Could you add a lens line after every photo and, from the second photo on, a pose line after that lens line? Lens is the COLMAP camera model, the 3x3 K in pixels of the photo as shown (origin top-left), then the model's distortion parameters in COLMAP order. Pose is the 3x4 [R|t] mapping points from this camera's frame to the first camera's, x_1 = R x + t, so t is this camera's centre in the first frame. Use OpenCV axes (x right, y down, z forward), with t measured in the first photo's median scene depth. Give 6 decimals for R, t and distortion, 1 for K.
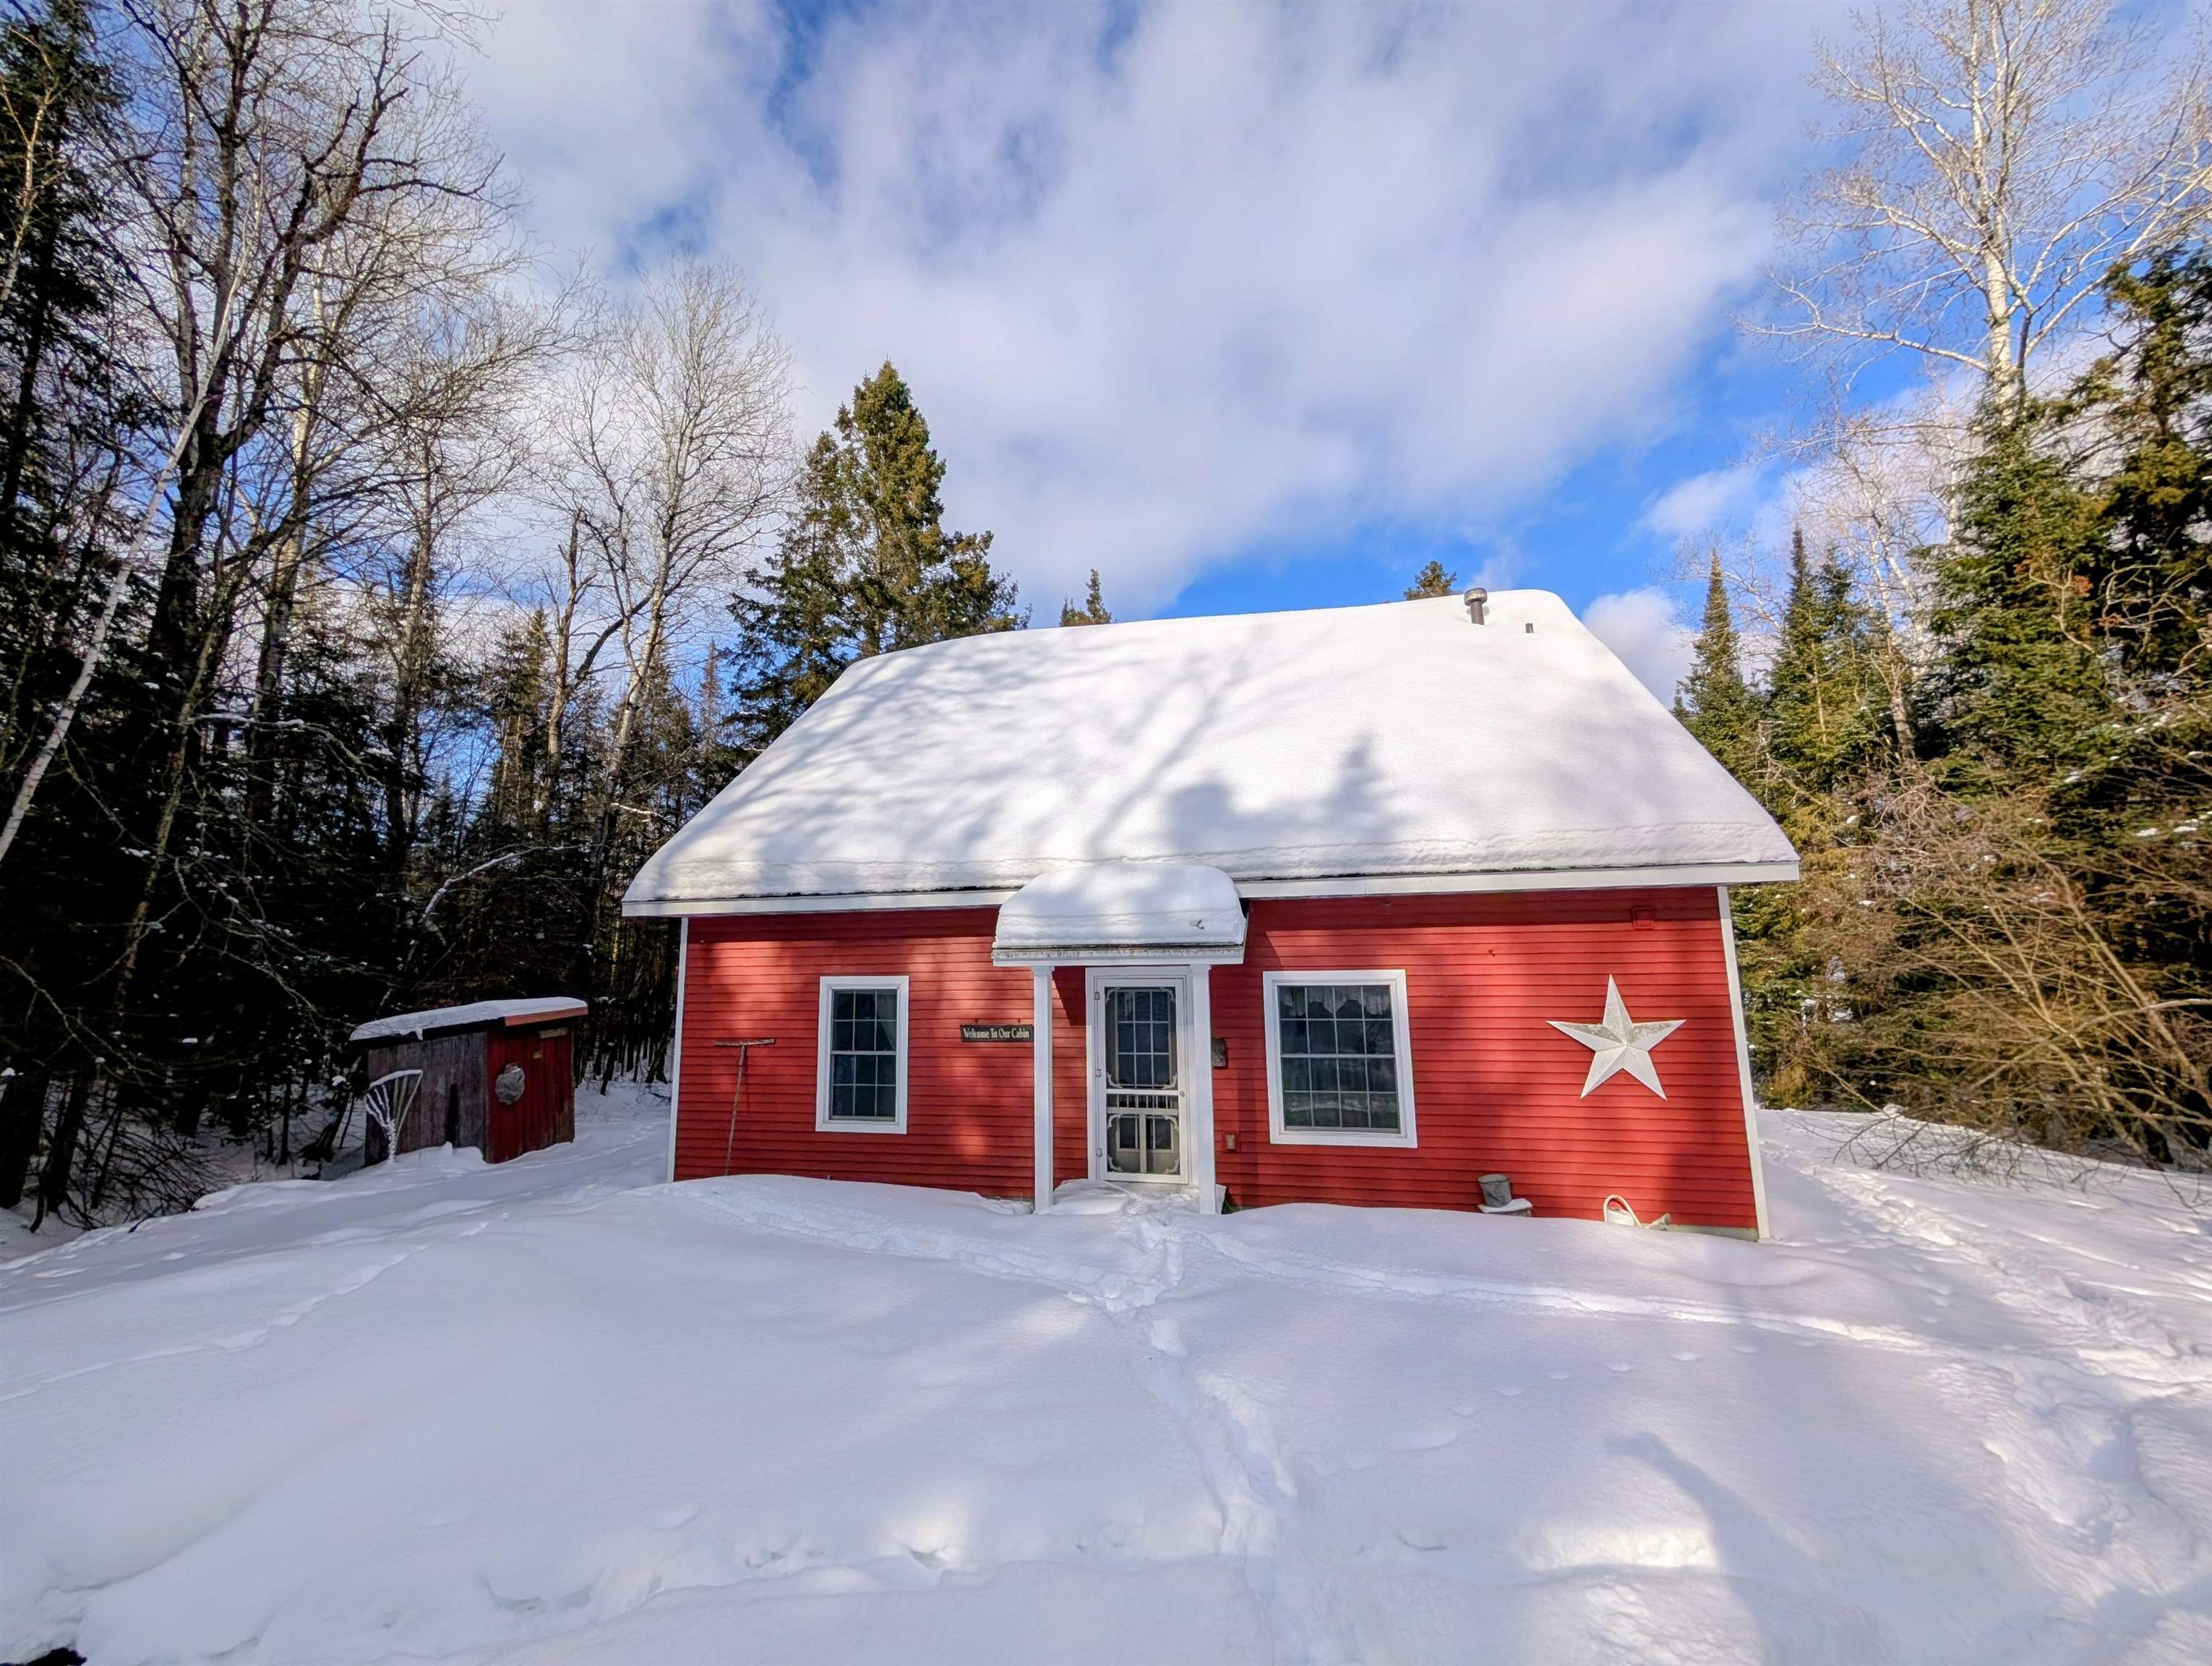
lens RADIAL K [[815.7, 0, 1105.2], [0, 815.7, 837.6], [0, 0, 1]] dist [0.000644, 0.000034]
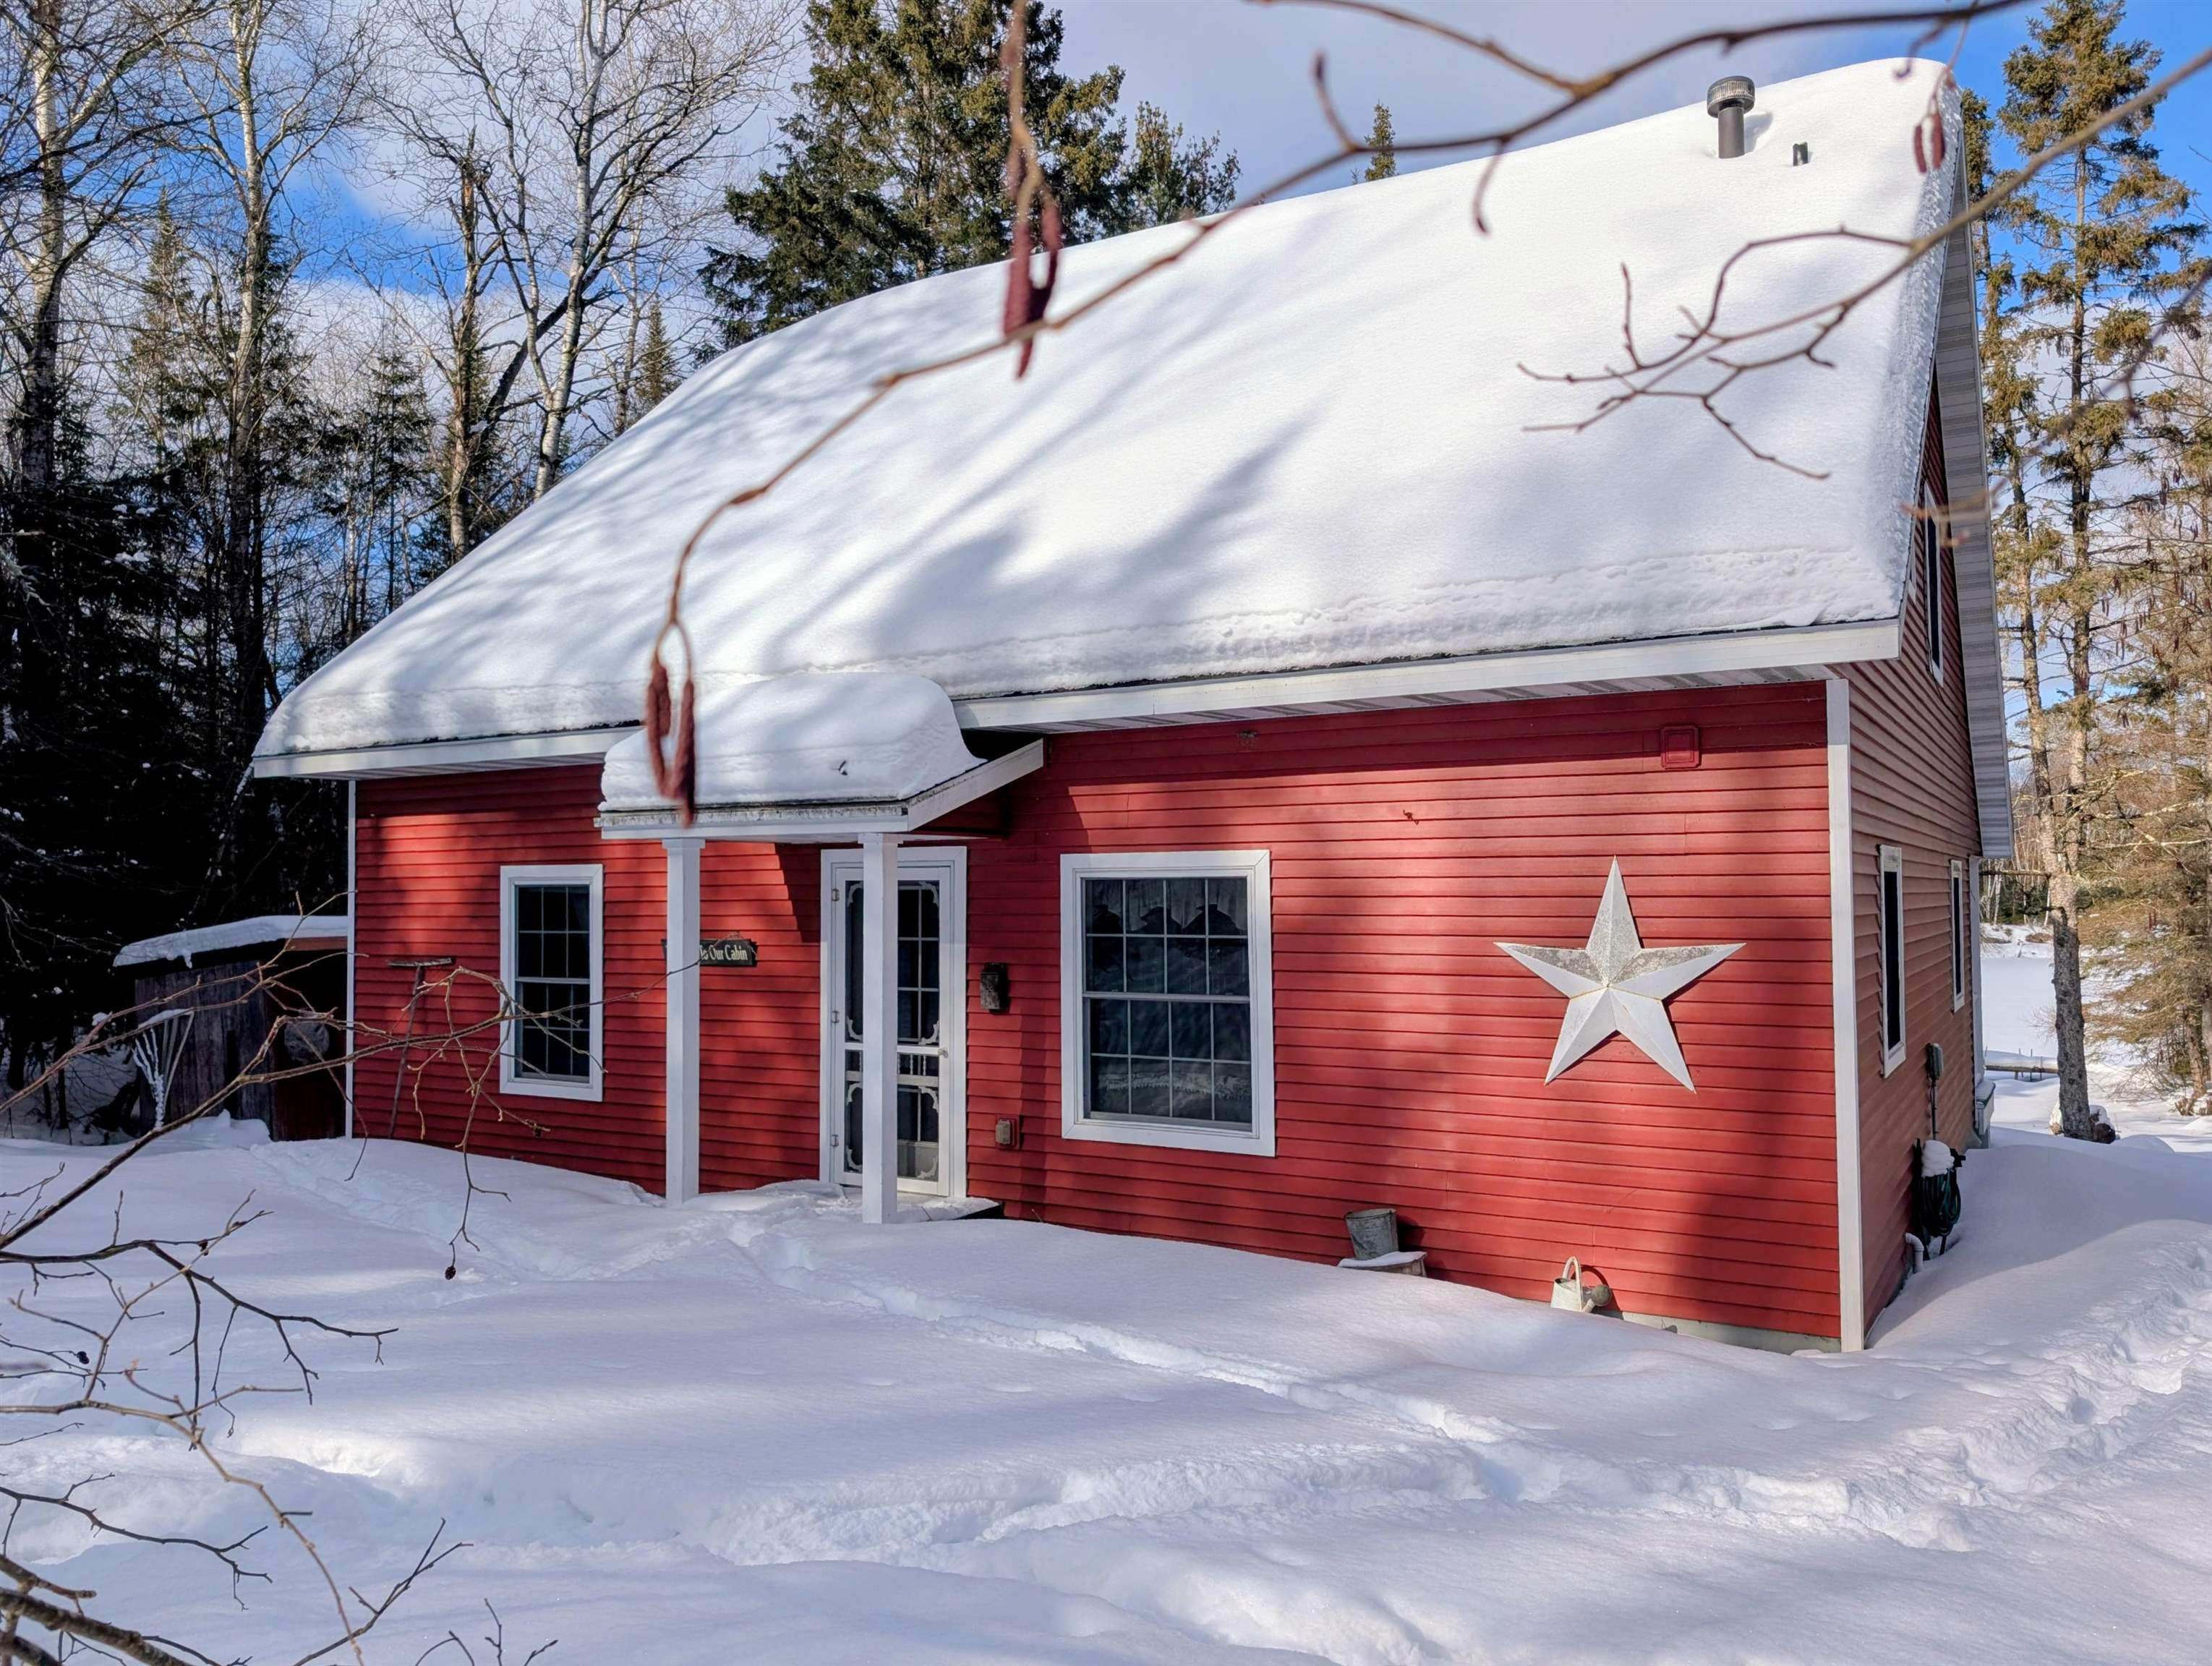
lens RADIAL K [[1583.0, 0, 1105.9], [0, 1583.0, 839.6], [0, 0, 1]] dist [0.031510, -0.018113]
pose [[0.947364, 0.000245, -0.320157, 0.590186], [0.034787, 0.994000, 0.103699, 0.037167], [0.318262, -0.109378, 0.941672, -0.057244]]
